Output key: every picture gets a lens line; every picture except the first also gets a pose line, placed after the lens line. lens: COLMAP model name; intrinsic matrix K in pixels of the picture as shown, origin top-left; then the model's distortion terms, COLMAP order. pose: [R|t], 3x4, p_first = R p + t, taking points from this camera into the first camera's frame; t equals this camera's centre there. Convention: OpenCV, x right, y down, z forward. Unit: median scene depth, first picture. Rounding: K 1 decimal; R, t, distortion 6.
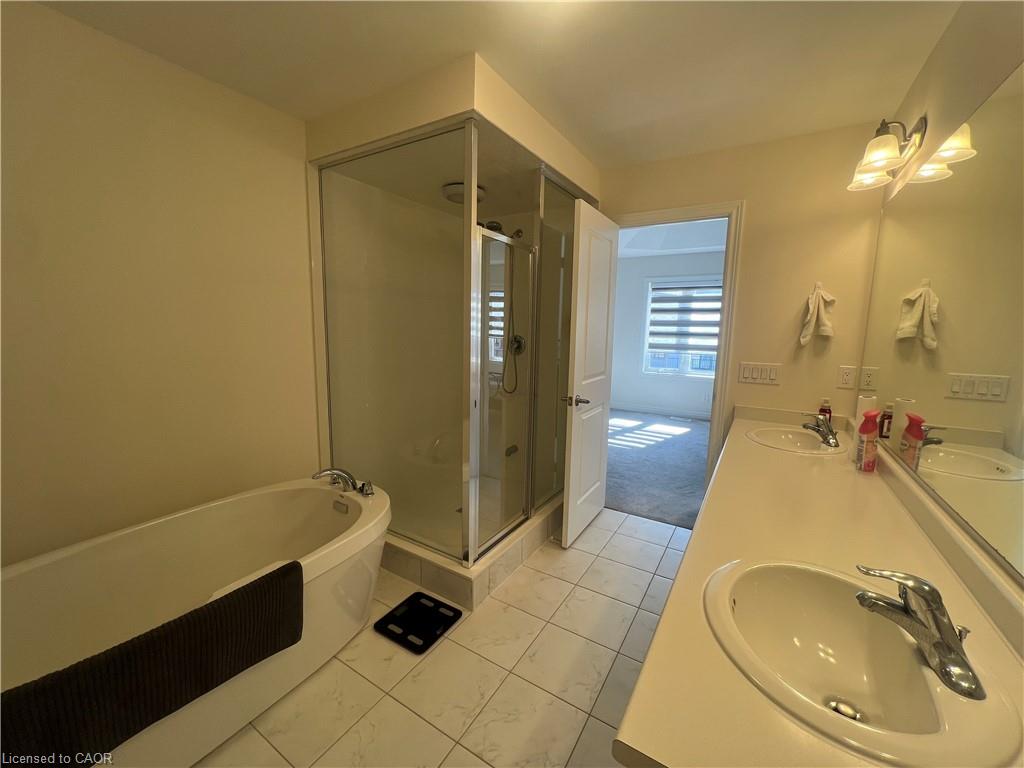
lens RADIAL K [[411.4, 0, 511.7], [0, 411.4, 380.4], [0, 0, 1]] dist [0.009635, -0.000104]
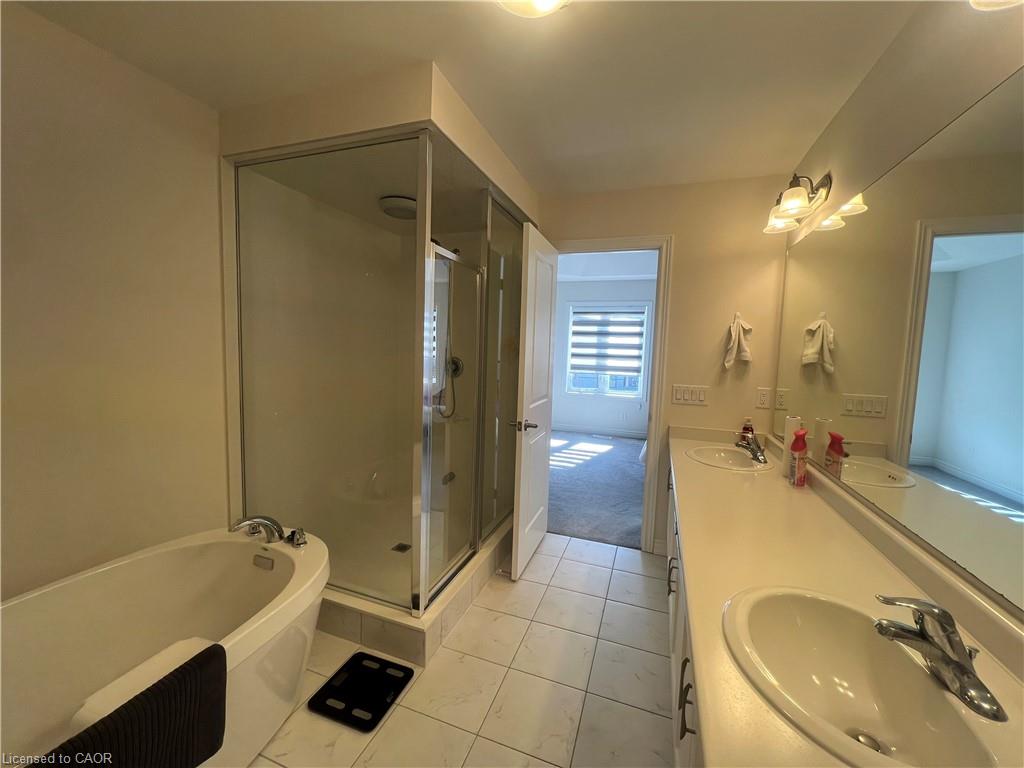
lens RADIAL K [[411.4, 0, 511.2], [0, 411.4, 381.4], [0, 0, 1]] dist [0.009635, -0.000104]
pose [[0.979466, -0.005002, 0.201545, -0.085809], [0.014031, 0.998959, -0.043398, -0.015291], [-0.201118, 0.045335, 0.978517, 0.057637]]
